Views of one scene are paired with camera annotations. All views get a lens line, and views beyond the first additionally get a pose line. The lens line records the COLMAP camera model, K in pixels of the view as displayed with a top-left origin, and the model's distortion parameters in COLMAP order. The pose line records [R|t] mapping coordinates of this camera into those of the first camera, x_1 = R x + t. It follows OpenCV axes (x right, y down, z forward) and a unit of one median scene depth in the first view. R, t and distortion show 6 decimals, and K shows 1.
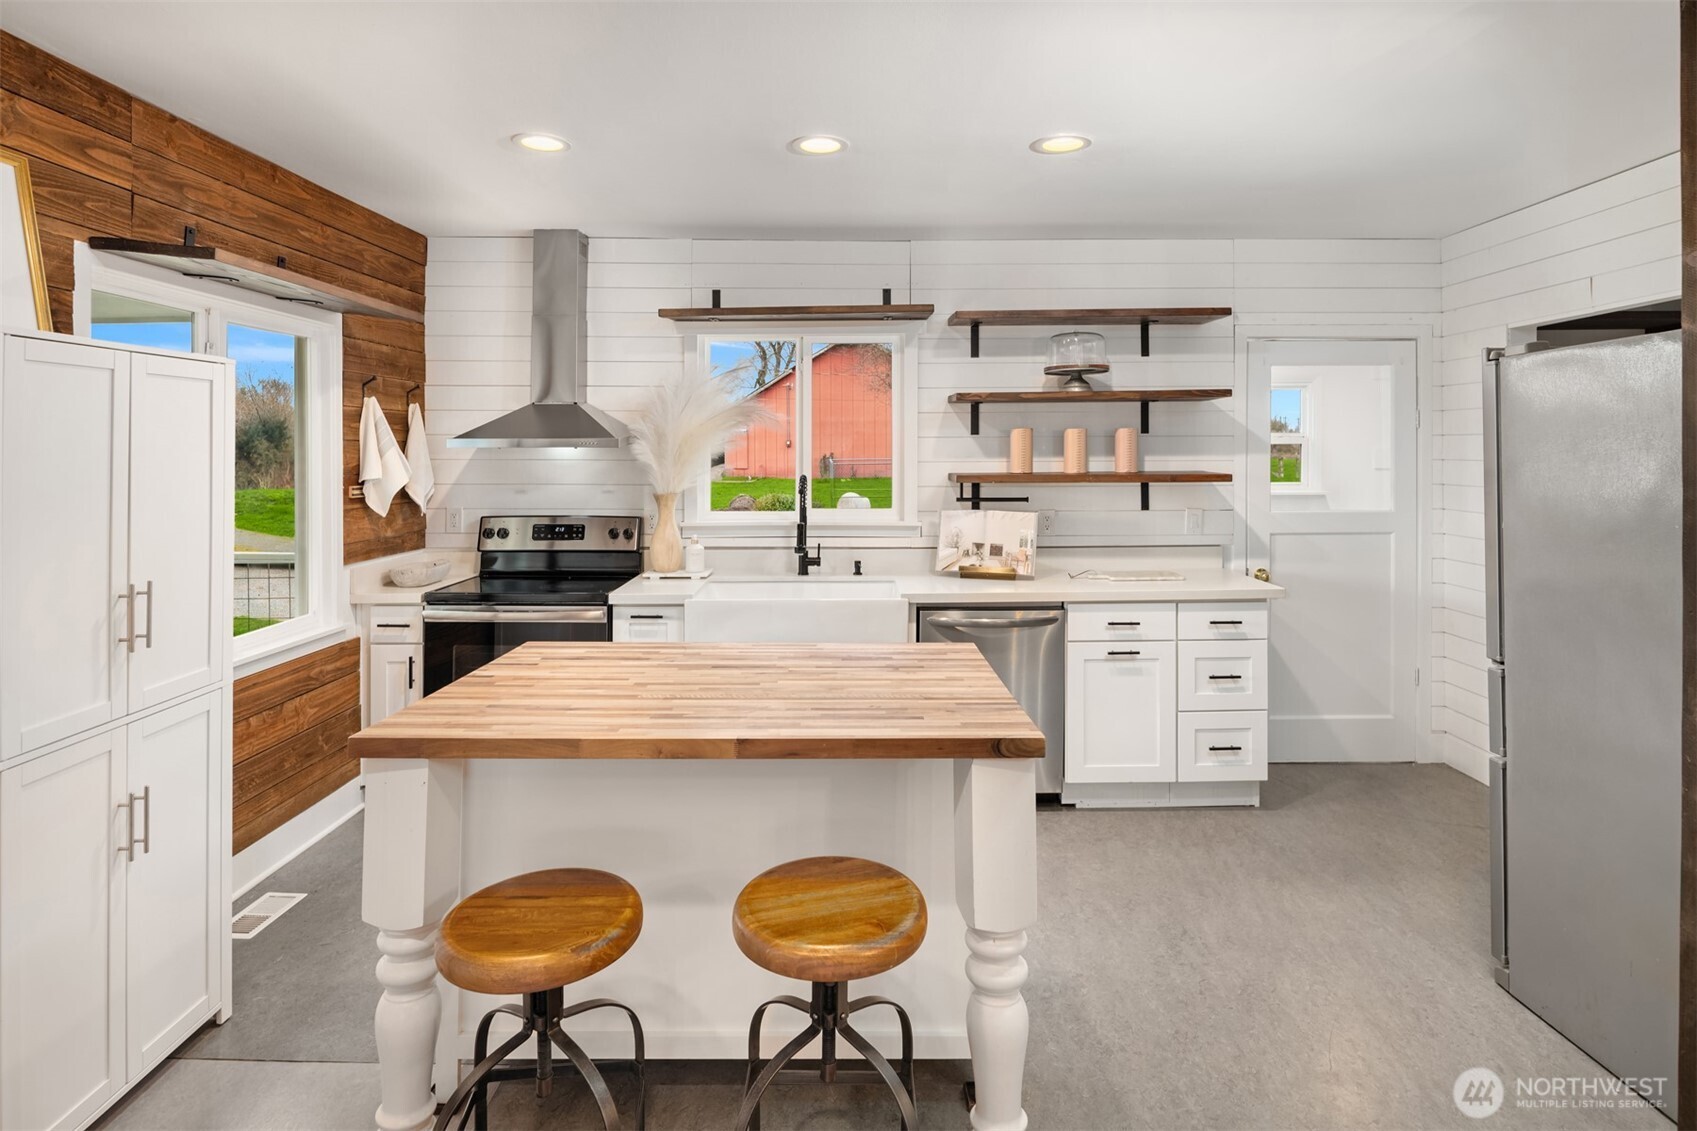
lens RADIAL K [[950.7, 0, 846.8], [0, 950.7, 436.5], [0, 0, 1]] dist [0.000594, -0.000456]
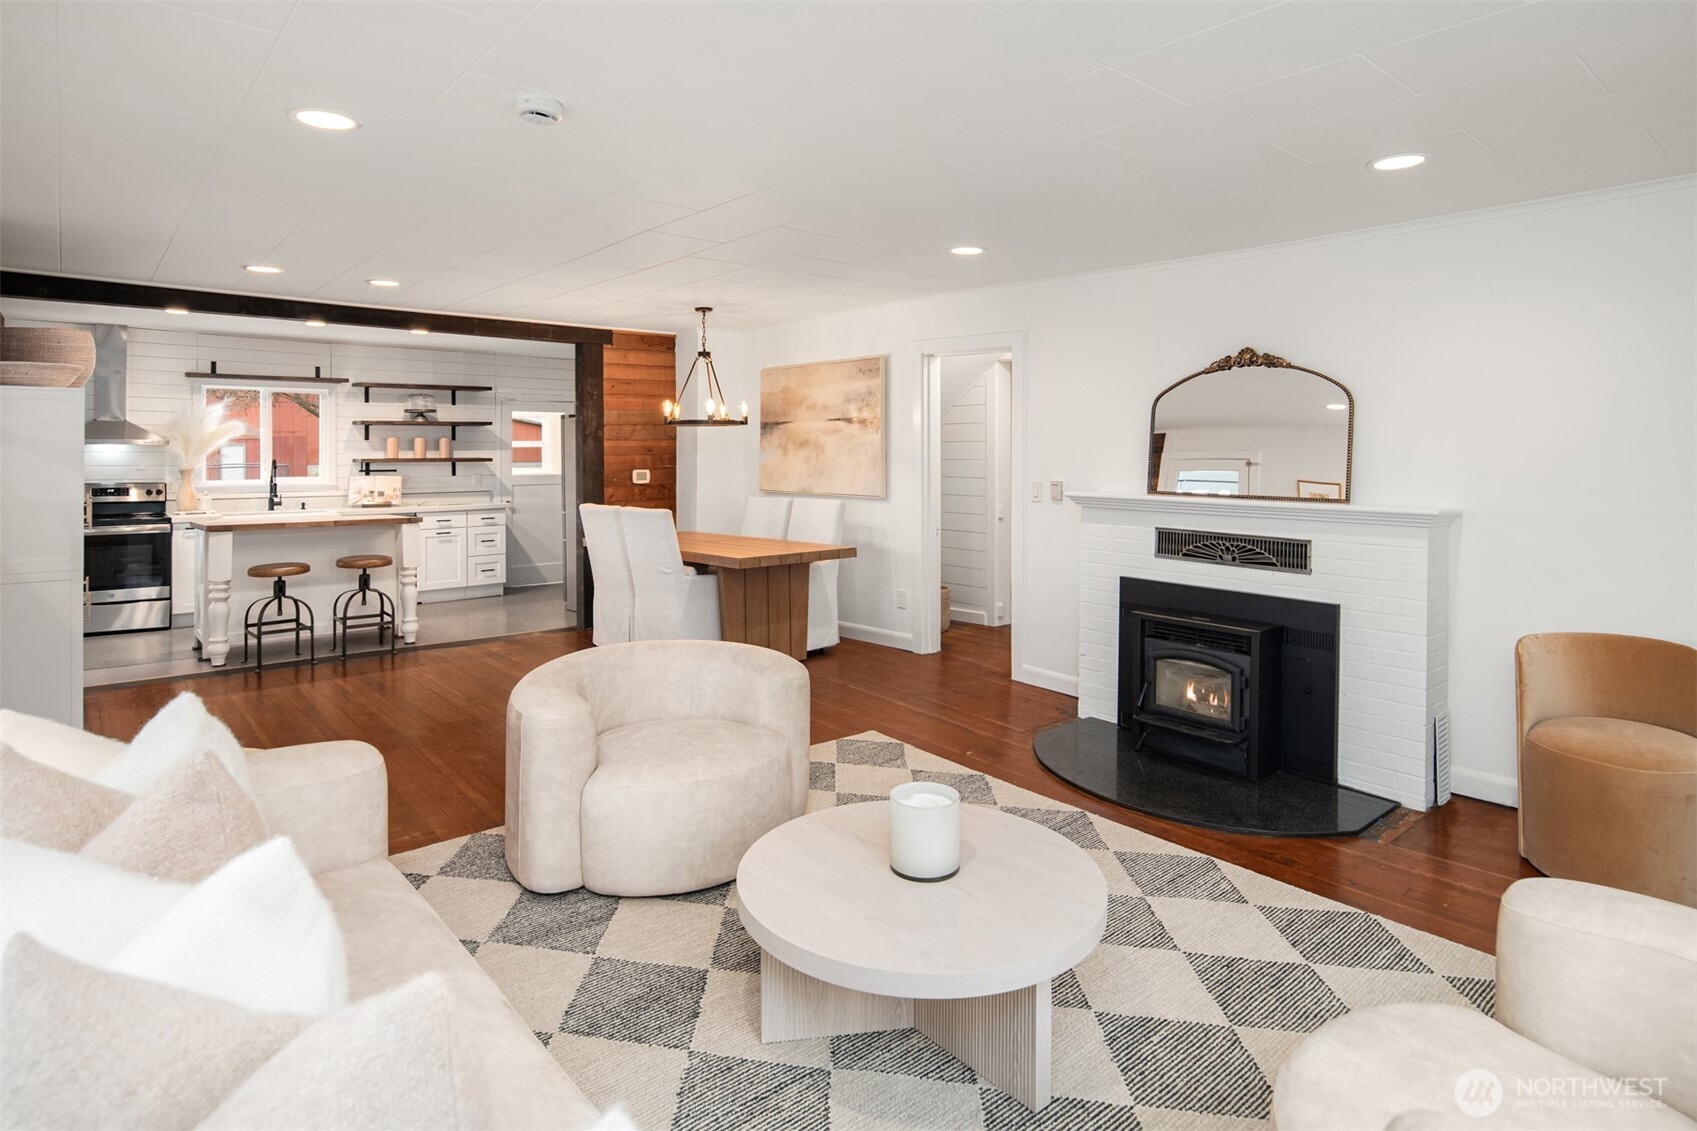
lens RADIAL K [[920.8, 0, 876.5], [0, 920.8, 464.7], [0, 0, 1]] dist [-0.001985, -0.000690]
pose [[0.748954, -0.007196, 0.662582, -0.374626], [-0.006773, 0.999806, 0.018515, 0.007047], [-0.662587, -0.018355, 0.748760, -1.276082]]
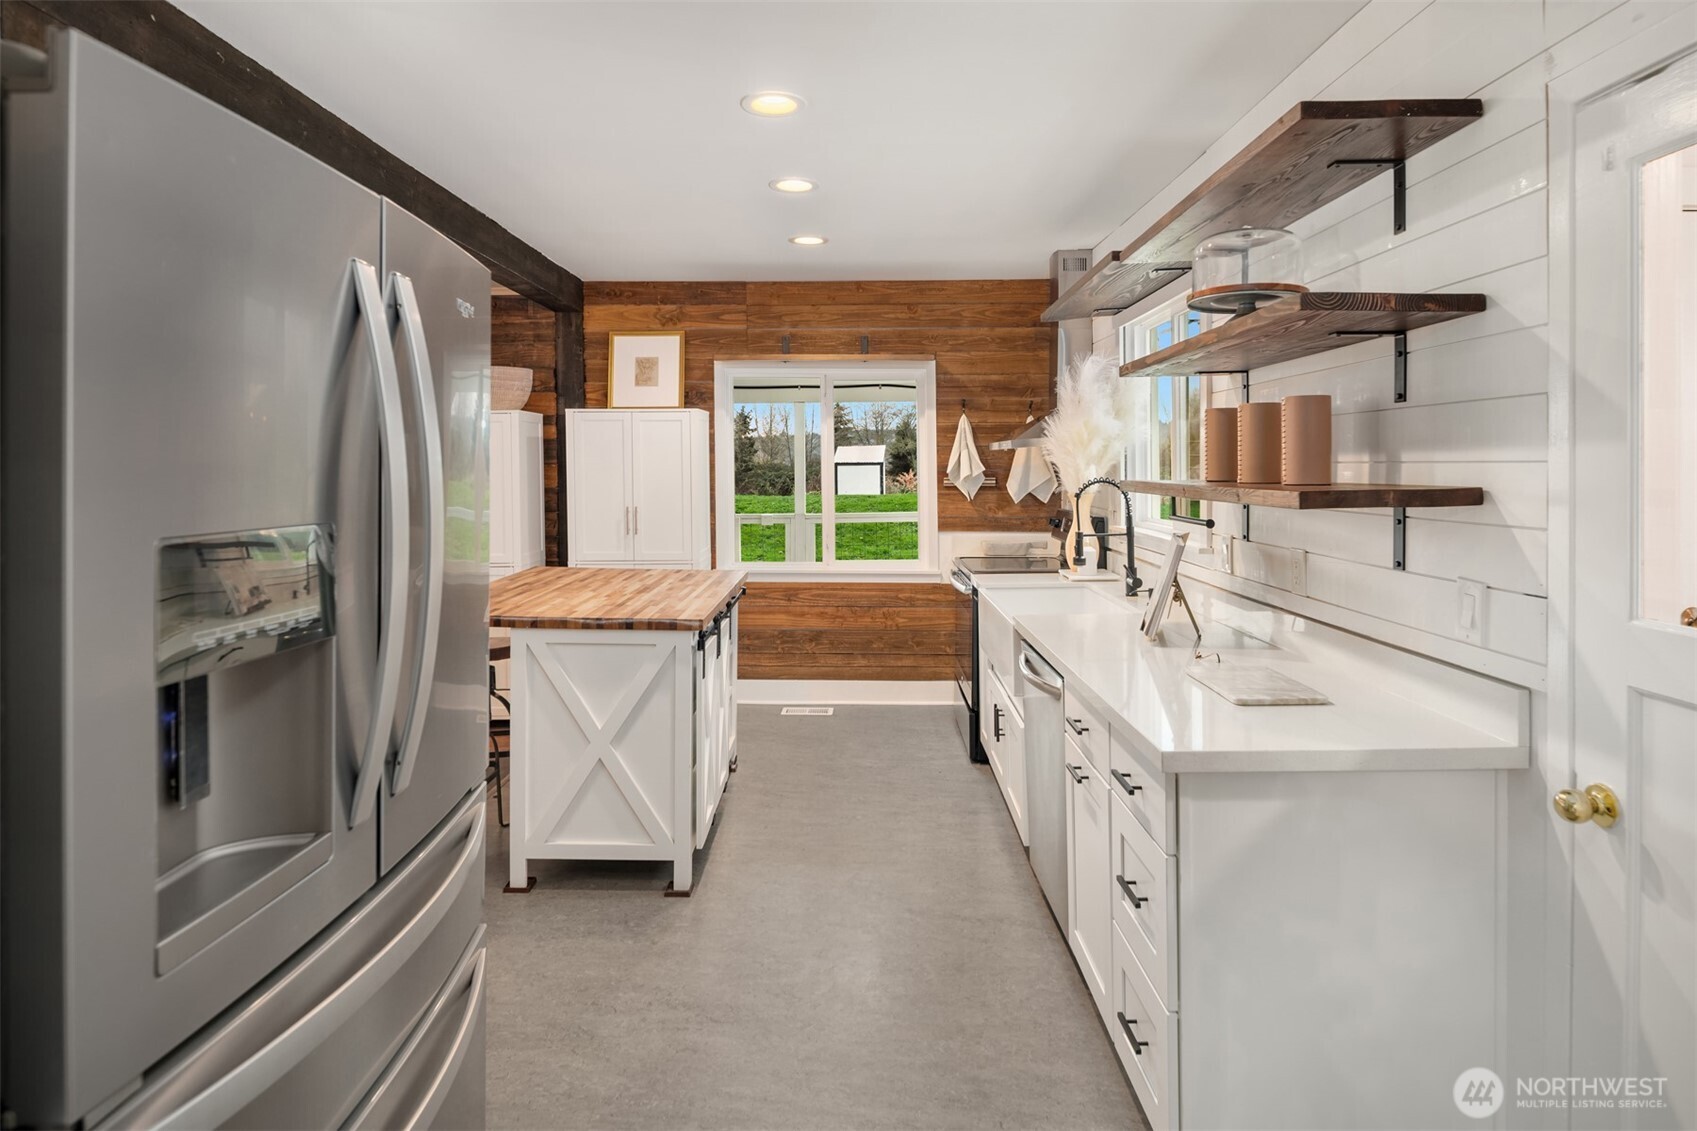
lens RADIAL K [[927.2, 0, 847.1], [0, 927.2, 460.9], [0, 0, 1]] dist [0.002764, 0.000080]
pose [[-0.009211, -0.000156, -0.999958, 0.792847], [0.013858, 0.999904, -0.000283, 0.022373], [0.999862, -0.013860, -0.009208, 0.767935]]
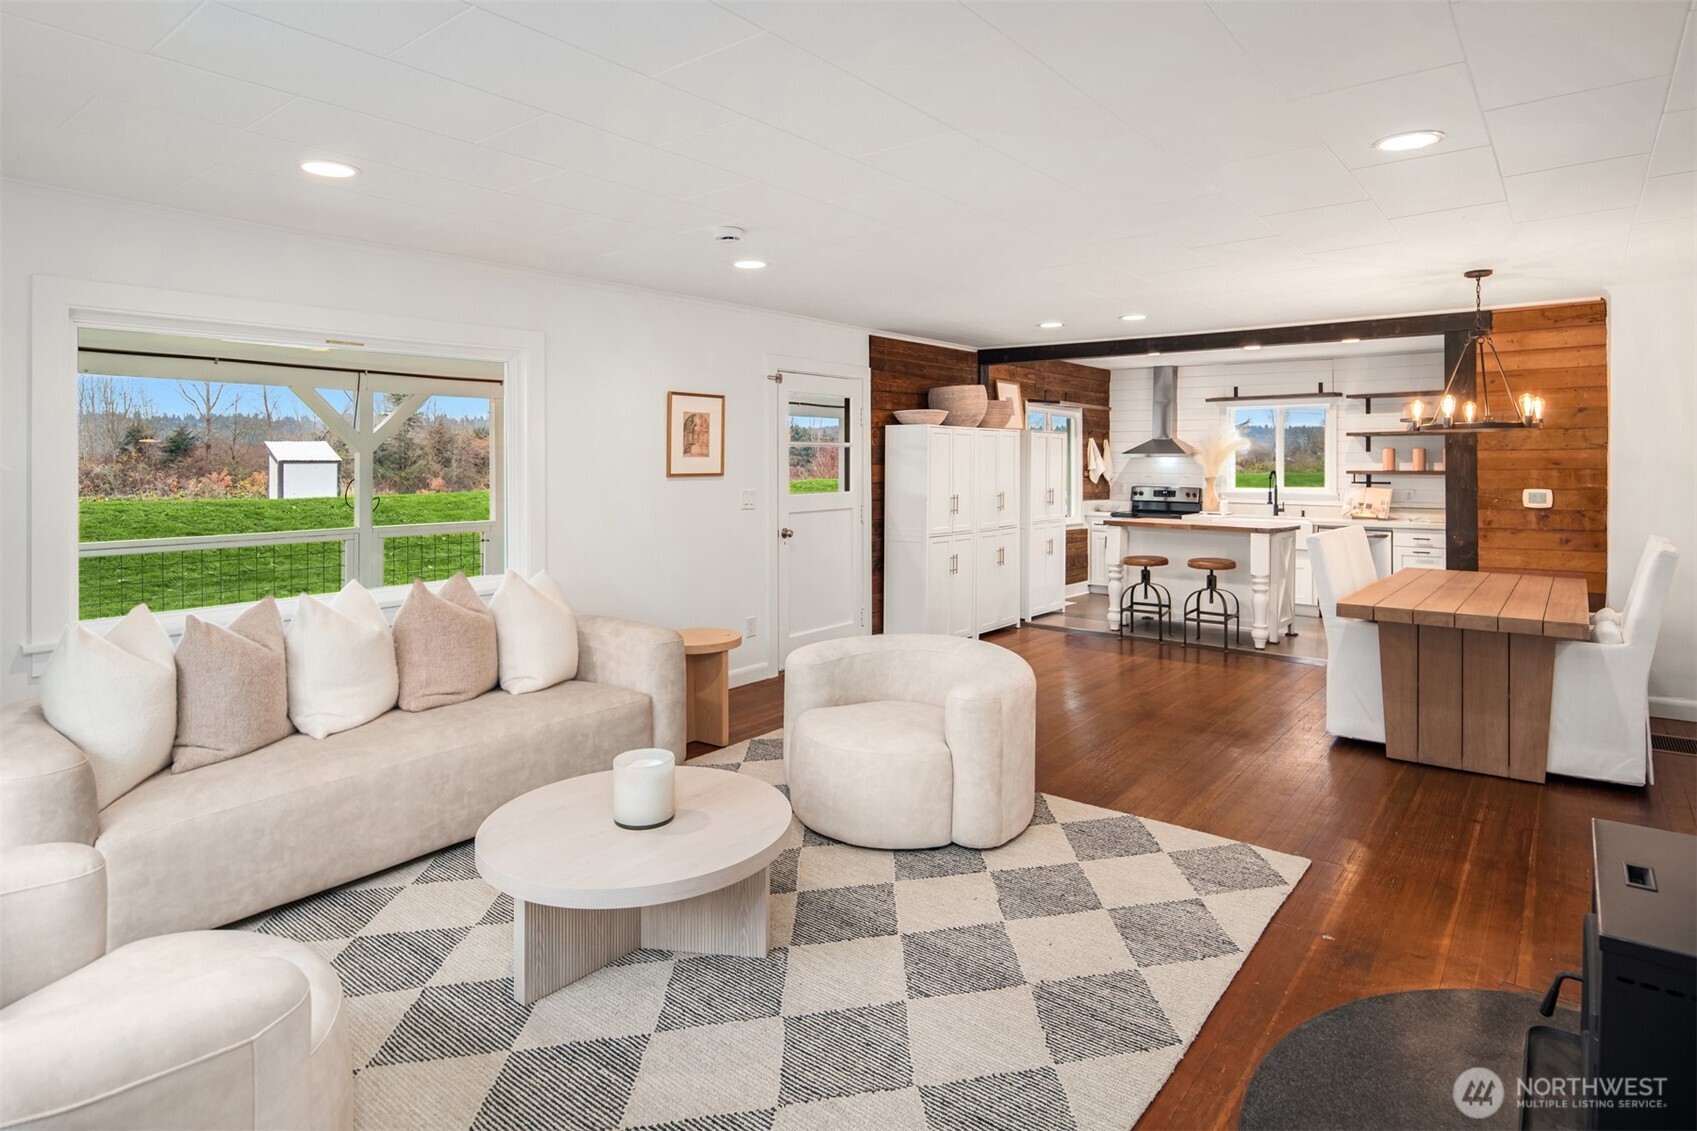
lens RADIAL K [[927.2, 0, 847.1], [0, 927.2, 460.9], [0, 0, 1]] dist [0.002764, 0.000080]
pose [[0.787045, 0.003572, -0.616886, 0.504037], [0.002461, 0.999957, 0.008930, -0.002855], [0.616891, -0.008547, 0.787002, -1.316142]]
